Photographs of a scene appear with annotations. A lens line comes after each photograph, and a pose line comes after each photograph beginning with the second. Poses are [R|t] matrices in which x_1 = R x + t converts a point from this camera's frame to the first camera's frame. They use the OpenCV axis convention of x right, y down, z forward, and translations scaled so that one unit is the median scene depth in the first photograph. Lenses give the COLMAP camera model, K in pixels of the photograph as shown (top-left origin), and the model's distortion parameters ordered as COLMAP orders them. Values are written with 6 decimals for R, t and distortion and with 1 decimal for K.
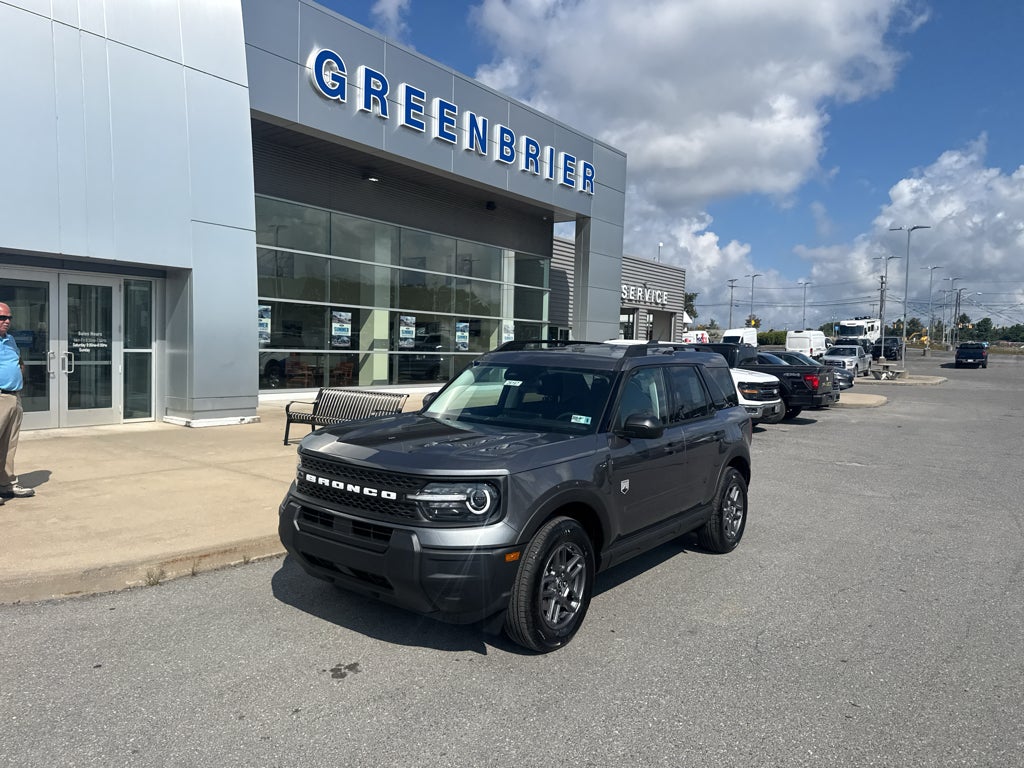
lens RADIAL K [[719.3, 0, 520.1], [0, 719.3, 376.2], [0, 0, 1]] dist [0.028009, -0.036555]
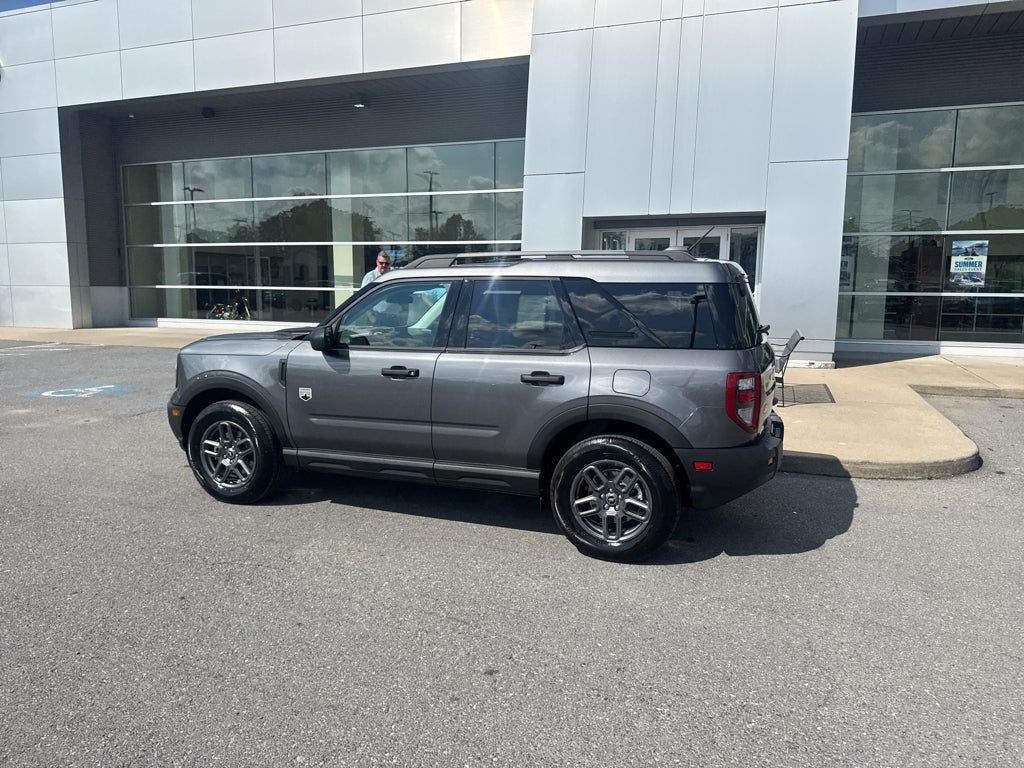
lens RADIAL K [[719.3, 0, 518.2], [0, 719.3, 382.8], [0, 0, 1]] dist [0.028009, -0.036555]
pose [[0.269598, 0.101780, -0.957579, 0.441276], [-0.039276, 0.994734, 0.094671, 0.010206], [0.962172, 0.012087, 0.272176, 0.368086]]
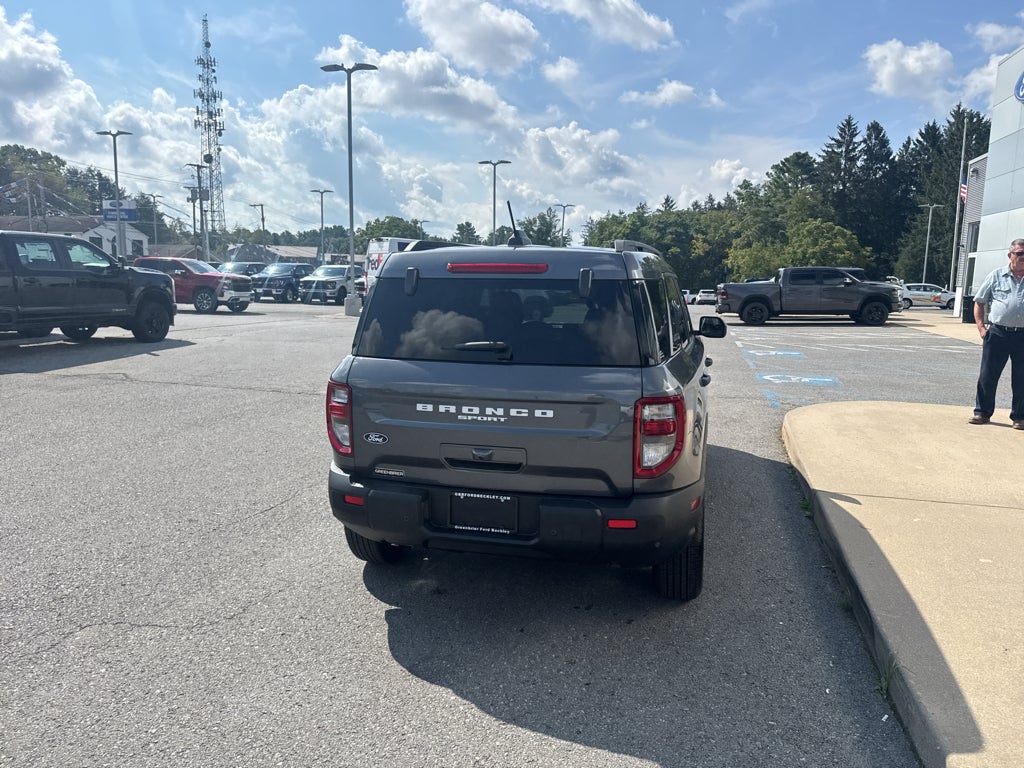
lens RADIAL K [[719.3, 0, 514.7], [0, 719.3, 384.3], [0, 0, 1]] dist [0.028009, -0.036555]
pose [[-0.928118, 0.013542, -0.372040, 0.208861], [-0.056040, 0.982870, 0.175576, -0.017753], [0.368045, 0.183805, -0.911460, 0.810670]]
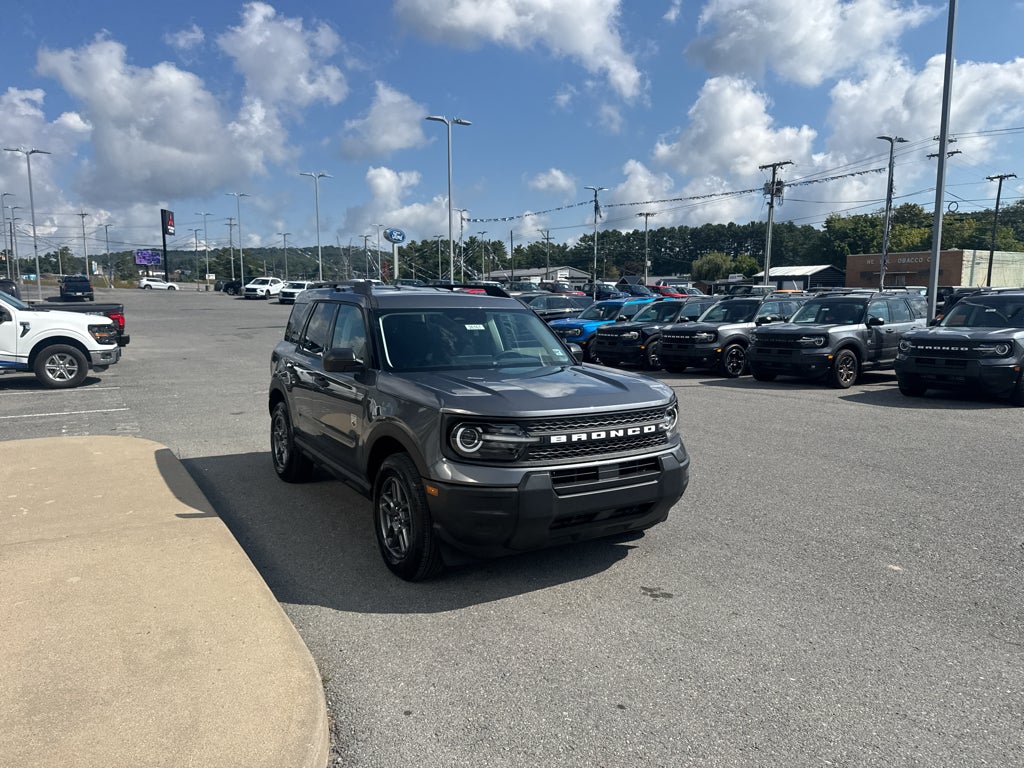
lens RADIAL K [[719.3, 0, 522.7], [0, 719.3, 390.4], [0, 0, 1]] dist [0.028009, -0.036555]
pose [[0.367037, -0.149982, 0.918036, -0.372458], [0.045620, 0.988631, 0.143276, -0.017451], [-0.929087, -0.010706, 0.369706, 0.231536]]
